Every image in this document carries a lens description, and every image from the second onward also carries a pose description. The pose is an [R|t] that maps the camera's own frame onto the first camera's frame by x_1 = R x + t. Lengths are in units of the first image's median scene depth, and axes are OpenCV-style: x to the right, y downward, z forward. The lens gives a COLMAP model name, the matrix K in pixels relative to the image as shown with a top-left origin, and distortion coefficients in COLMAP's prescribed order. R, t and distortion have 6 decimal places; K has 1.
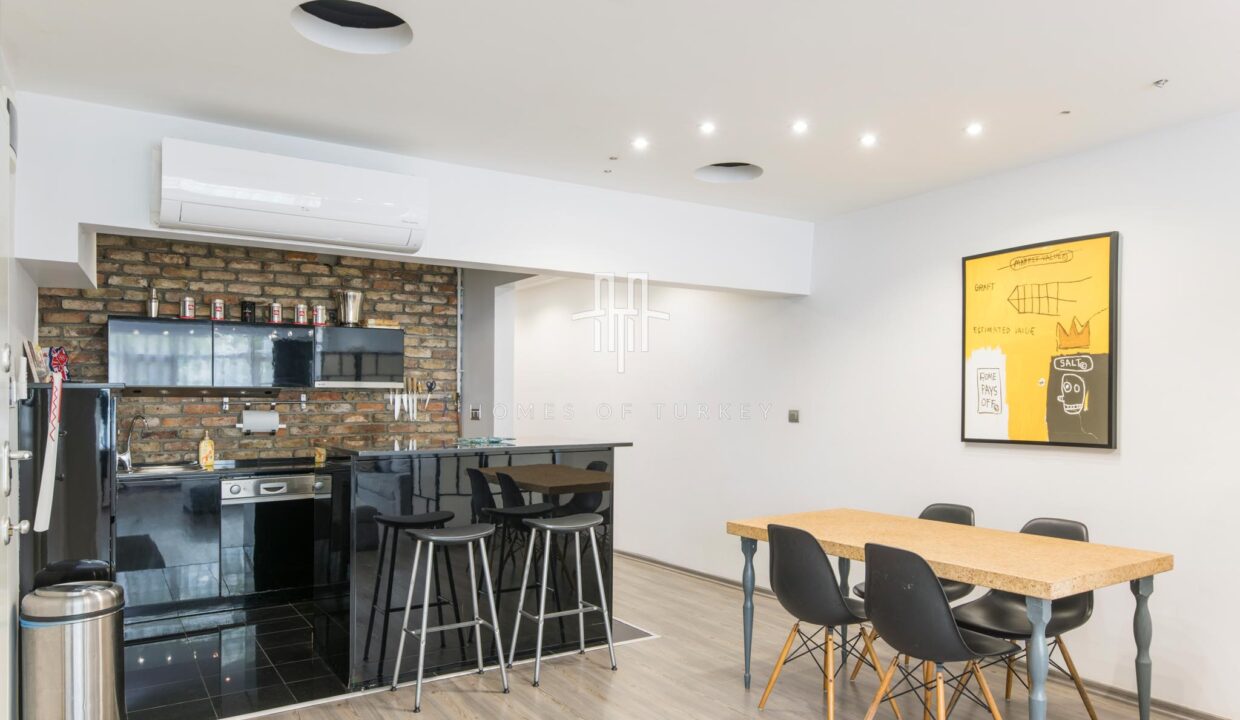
lens RADIAL K [[797.6, 0, 641.5], [0, 797.6, 437.4], [0, 0, 1]] dist [0.008068, 0.001359]
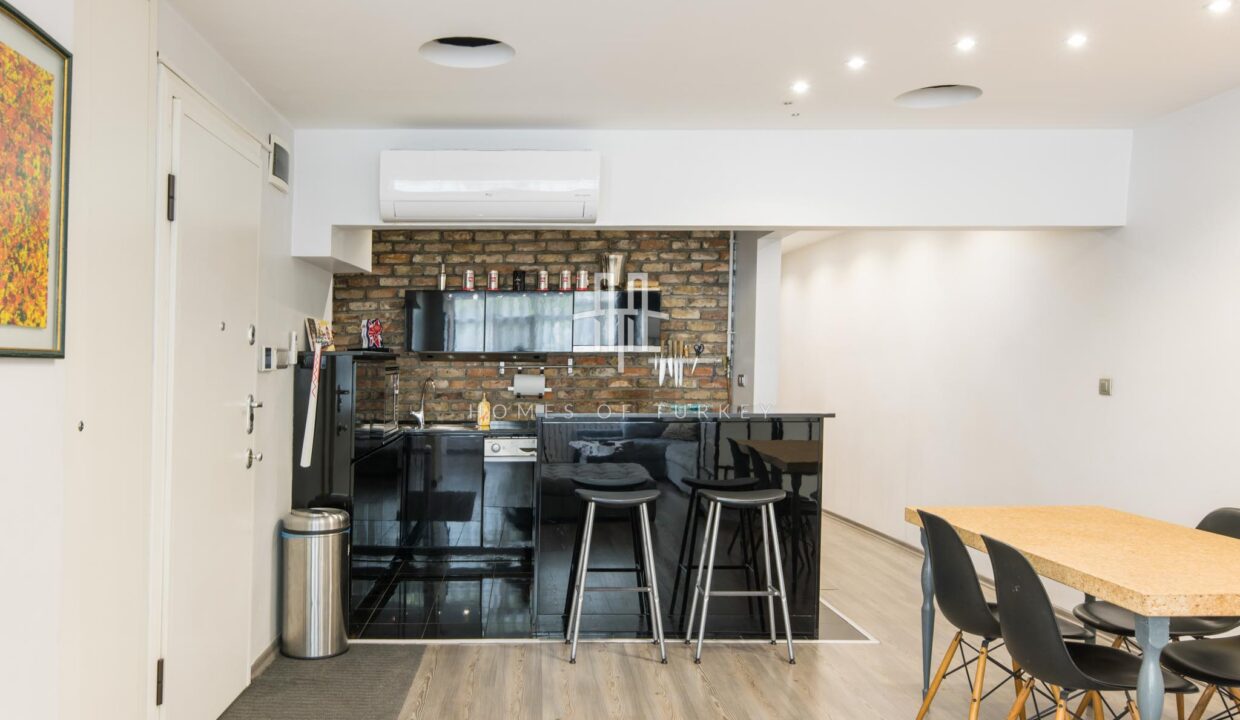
lens RADIAL K [[995.8, 0, 540.3], [0, 995.8, 395.9], [0, 0, 1]] dist [0.004470, 0.000348]
pose [[0.837665, 0.019131, -0.545850, 0.243532], [-0.027449, 0.999598, -0.007089, 0.003135], [0.545495, 0.020921, 0.837853, -0.076379]]
